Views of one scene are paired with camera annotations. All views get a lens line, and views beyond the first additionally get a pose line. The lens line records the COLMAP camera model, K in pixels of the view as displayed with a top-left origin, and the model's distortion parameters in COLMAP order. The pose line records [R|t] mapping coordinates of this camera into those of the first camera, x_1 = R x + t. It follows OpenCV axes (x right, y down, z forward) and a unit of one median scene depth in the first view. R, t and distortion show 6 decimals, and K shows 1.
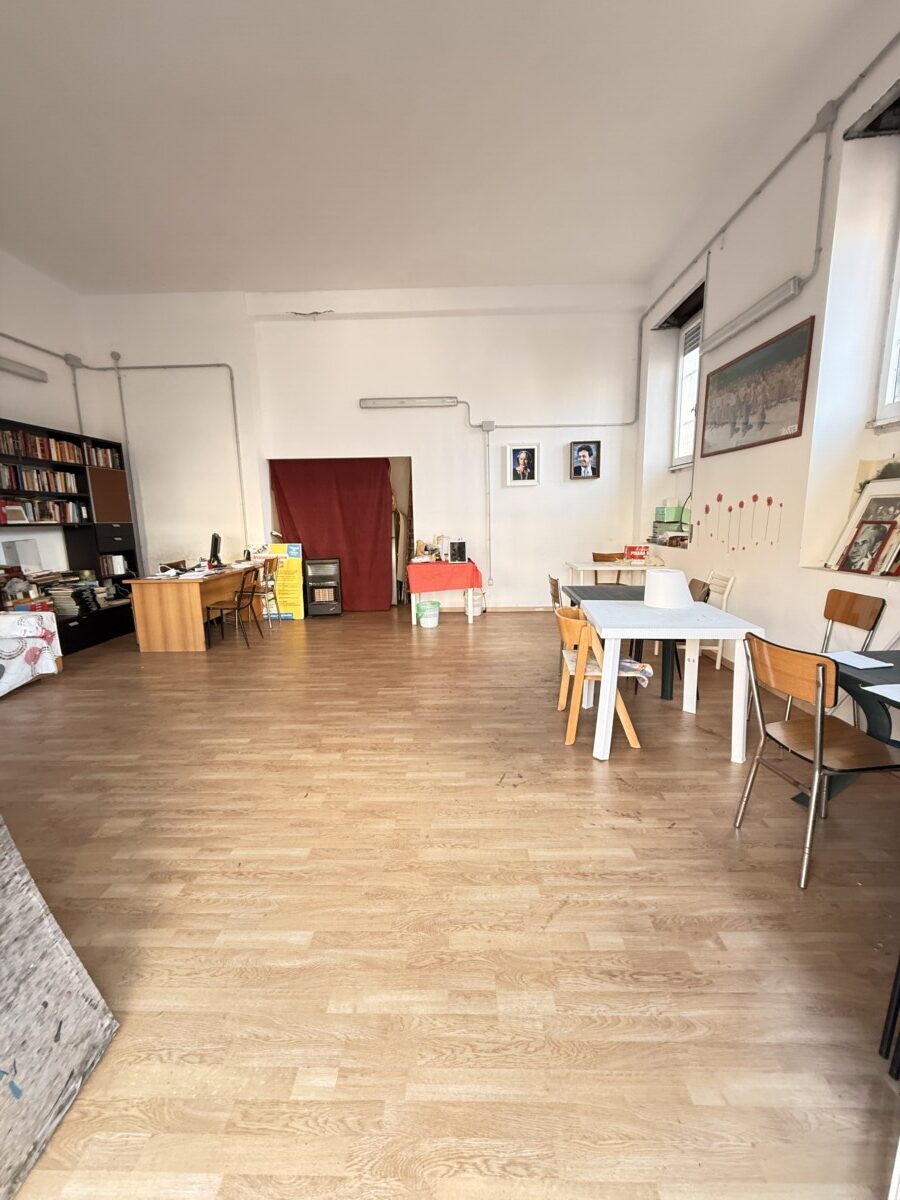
lens RADIAL K [[474.1, 0, 450.8], [0, 474.1, 597.8], [0, 0, 1]] dist [0.000108, -0.000041]
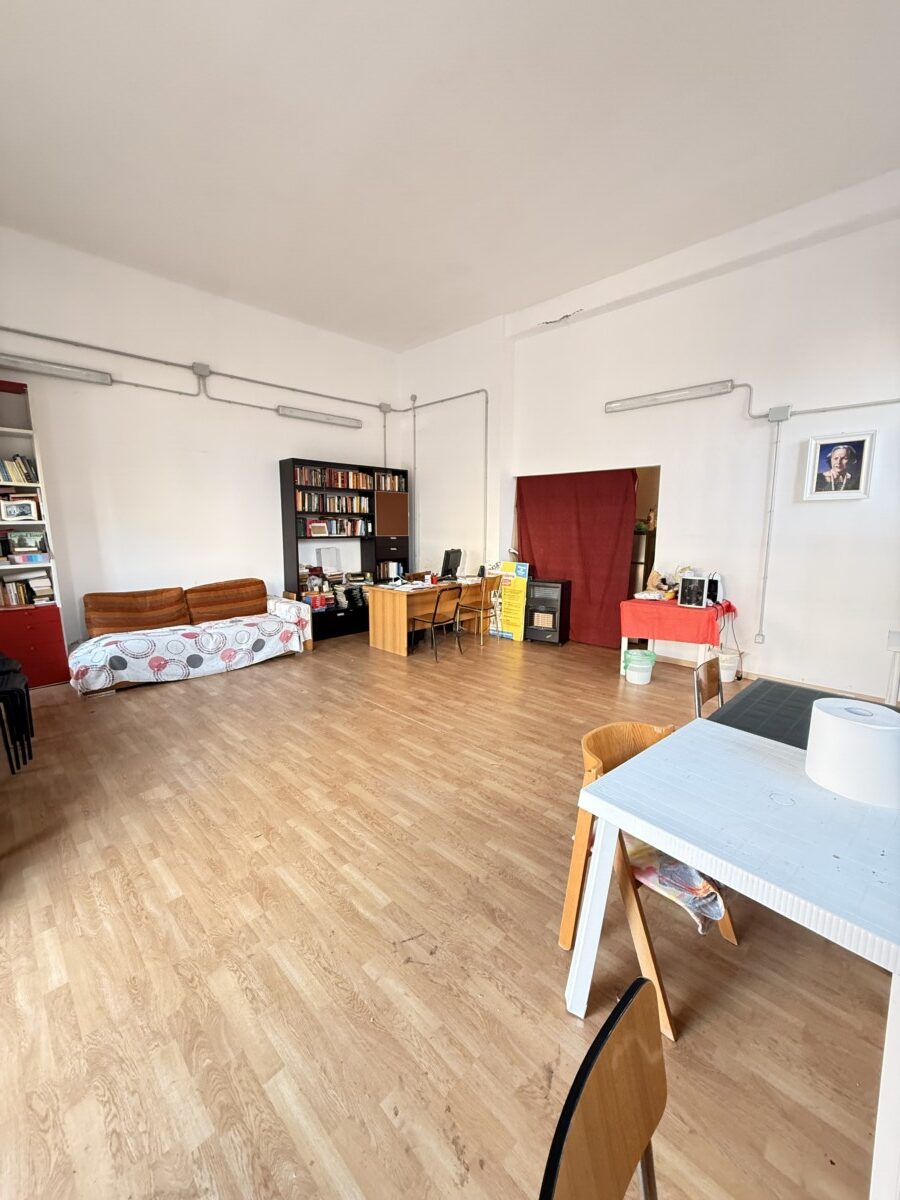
lens RADIAL K [[474.1, 0, 449.7], [0, 474.1, 597.4], [0, 0, 1]] dist [0.000108, -0.000041]
pose [[0.729935, 0.124850, -0.672017, 0.304816], [-0.131358, 0.990473, 0.041335, -0.089549], [0.670776, 0.058102, 0.739381, 0.257822]]
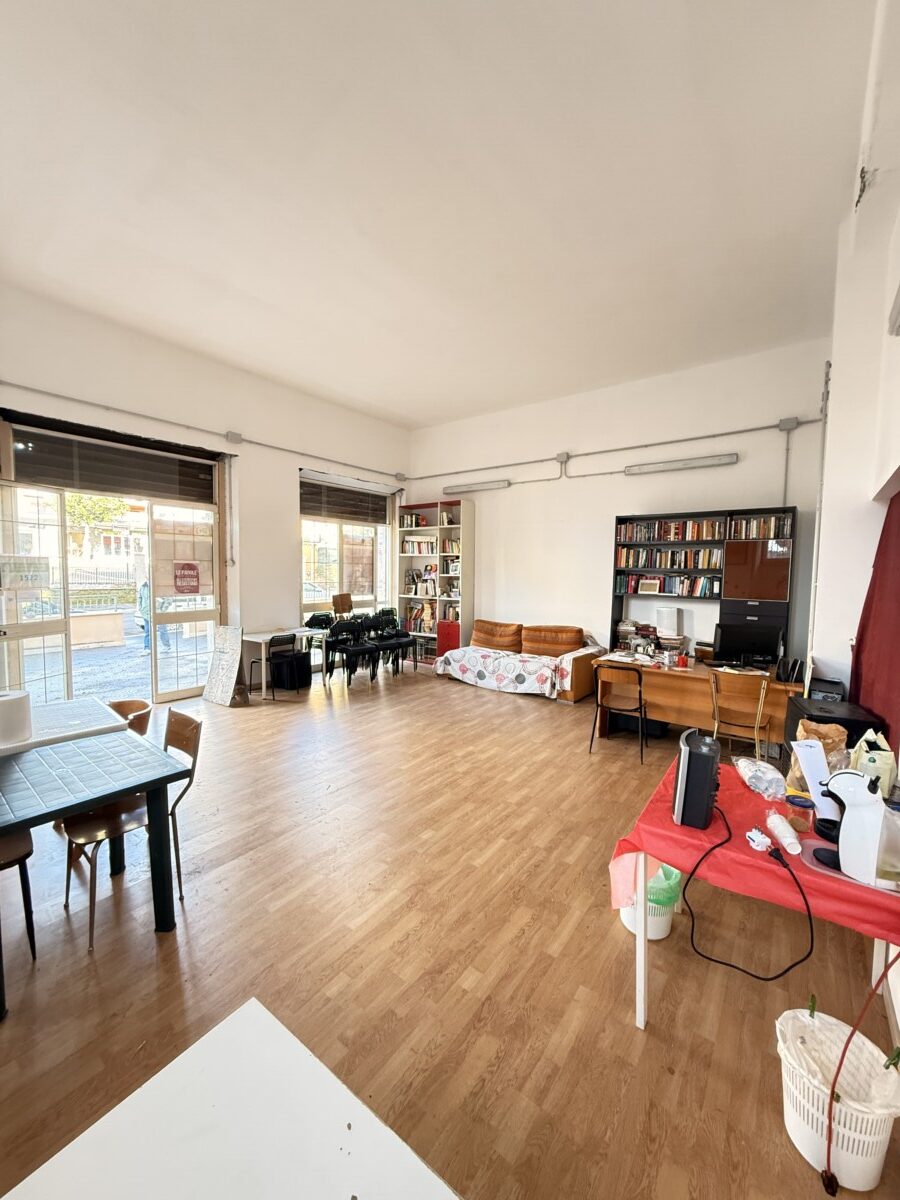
lens RADIAL K [[474.1, 0, 448.0], [0, 474.1, 595.8], [0, 0, 1]] dist [0.000108, -0.000041]
pose [[-0.587762, 0.057492, -0.806988, 0.426307], [-0.140835, 0.974971, 0.172035, -0.301214], [0.796681, 0.214768, -0.564955, 1.322283]]
